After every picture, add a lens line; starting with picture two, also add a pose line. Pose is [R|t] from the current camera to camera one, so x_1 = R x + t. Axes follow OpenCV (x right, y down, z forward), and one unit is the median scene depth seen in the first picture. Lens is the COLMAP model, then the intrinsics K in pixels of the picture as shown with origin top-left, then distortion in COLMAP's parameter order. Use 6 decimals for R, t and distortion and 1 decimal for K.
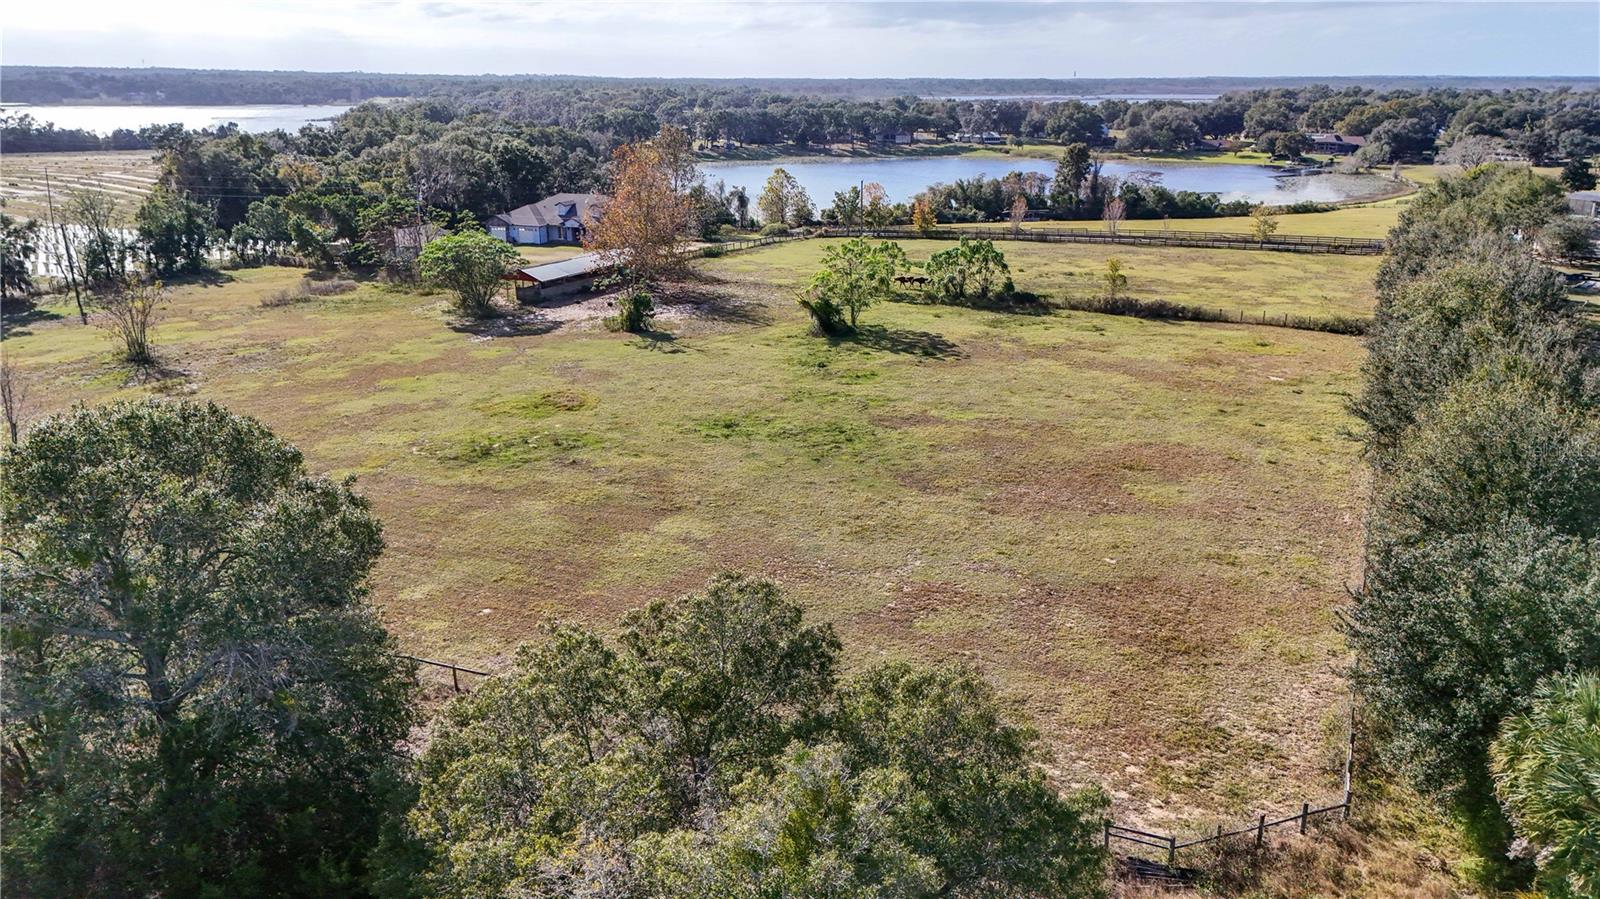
lens RADIAL K [[1184.6, 0, 796.6], [0, 1184.6, 456.3], [0, 0, 1]] dist [0.050206, -0.029057]
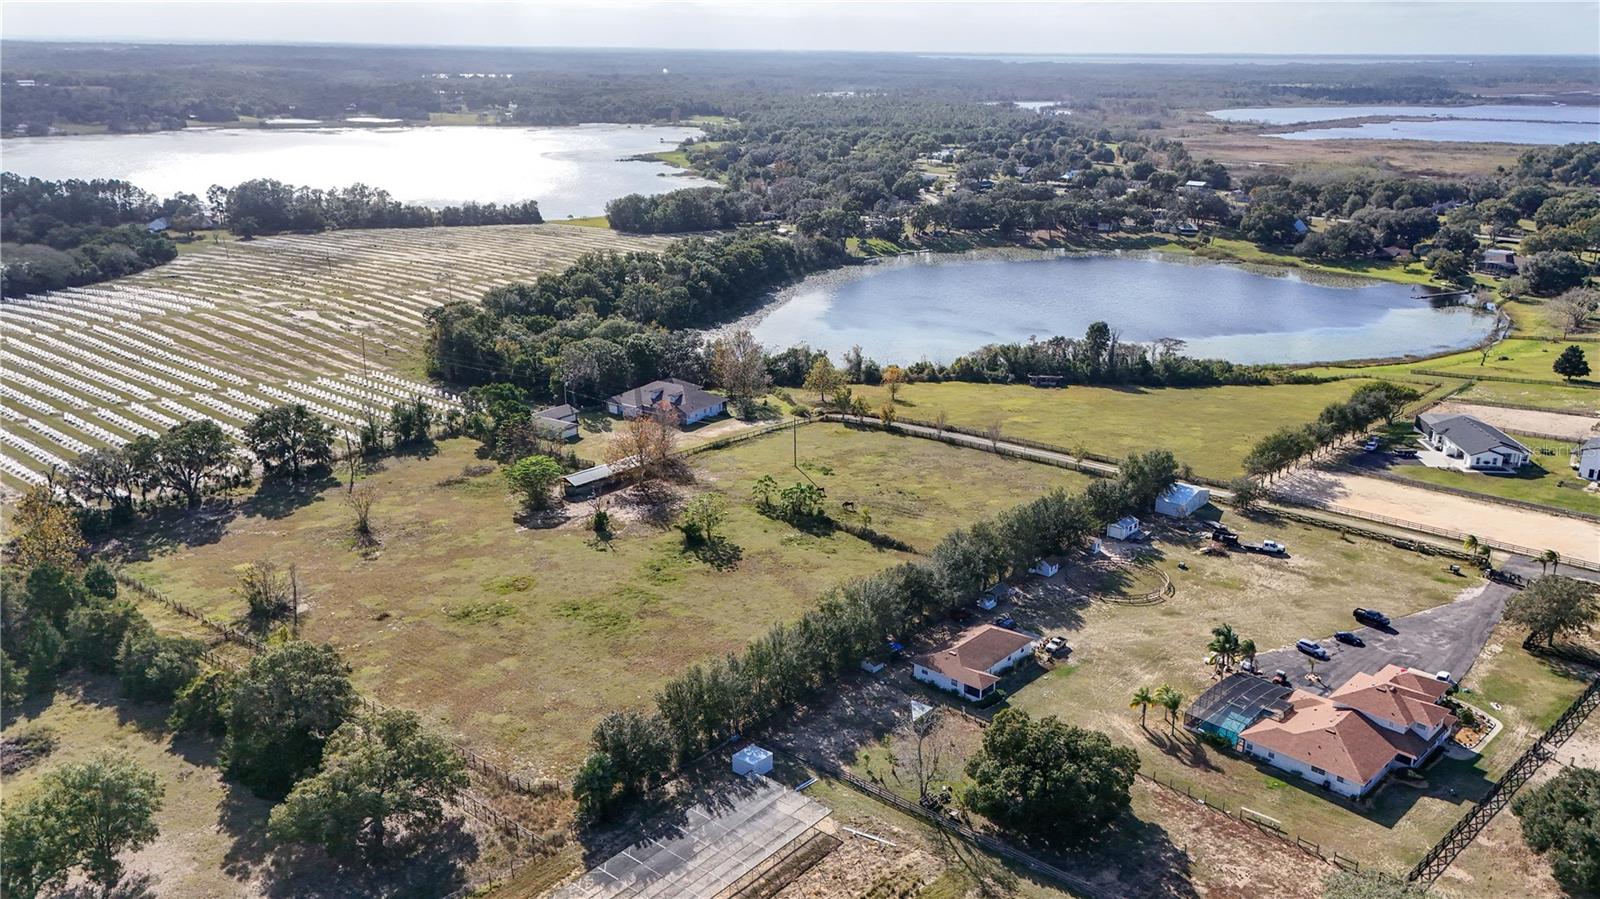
lens RADIAL K [[1184.6, 0, 807.0], [0, 1184.6, 446.0], [0, 0, 1]] dist [0.050206, -0.029057]
pose [[0.972591, 0.074658, -0.220212, 0.231998], [-0.079786, 0.996707, -0.014472, -0.092642], [0.218407, 0.031645, 0.975345, -0.306502]]
